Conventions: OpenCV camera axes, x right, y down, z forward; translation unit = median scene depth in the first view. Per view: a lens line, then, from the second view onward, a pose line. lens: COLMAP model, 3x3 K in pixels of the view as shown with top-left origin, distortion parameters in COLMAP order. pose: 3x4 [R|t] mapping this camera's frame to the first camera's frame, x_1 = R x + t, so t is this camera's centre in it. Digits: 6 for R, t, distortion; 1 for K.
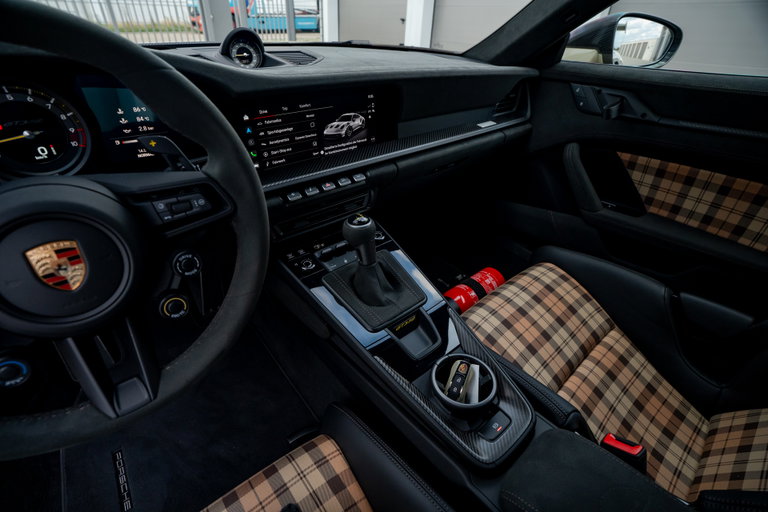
lens RADIAL K [[346.2, 0, 379.9], [0, 346.2, 255.6], [0, 0, 1]] dist [-0.052740, 0.012028]
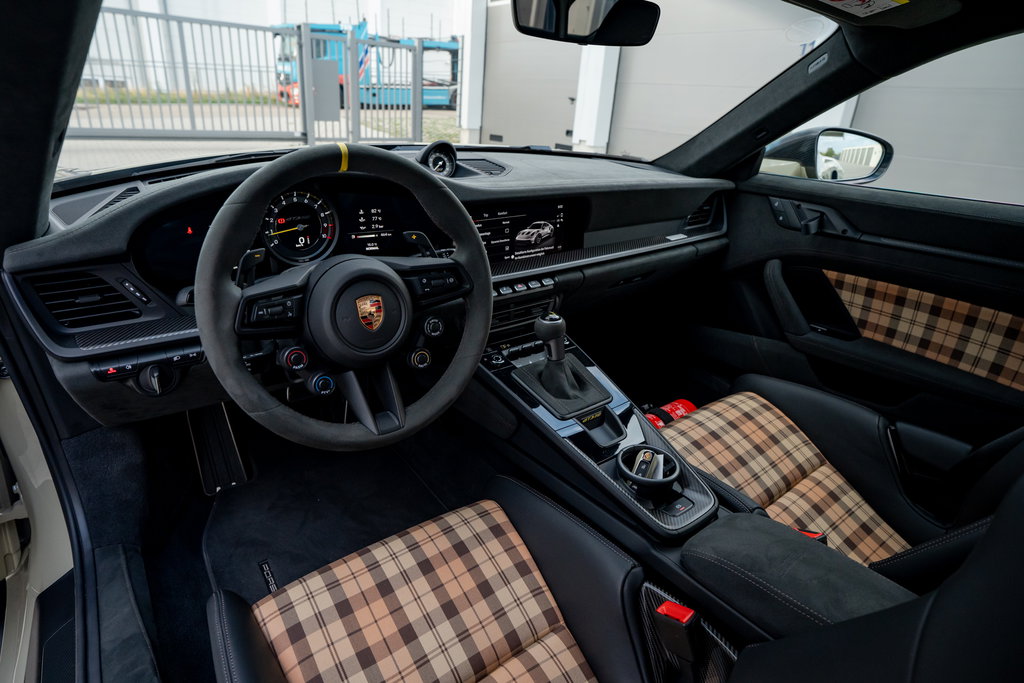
lens RADIAL K [[533.0, 0, 492.6], [0, 533.0, 345.3], [0, 0, 1]] dist [-0.045587, 0.012501]
pose [[0.997077, 0.045428, -0.061437, -0.116777], [-0.054846, 0.985347, -0.161505, 0.223979], [0.053200, 0.164402, 0.984958, -0.536149]]
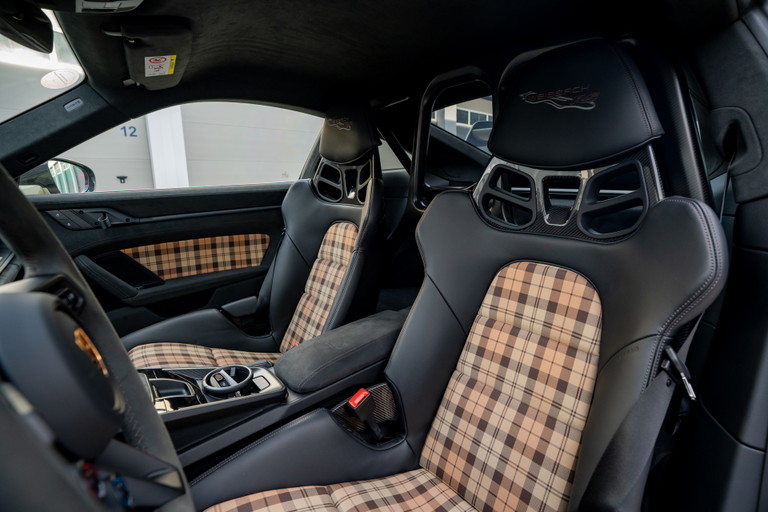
lens RADIAL K [[346.2, 0, 378.1], [0, 346.2, 256.1], [0, 0, 1]] dist [-0.052740, 0.012028]
pose [[-0.002011, -0.239171, 0.970975, -0.728156], [0.567455, 0.799233, 0.198043, 0.018882], [-0.823402, 0.551383, 0.134112, 0.035667]]
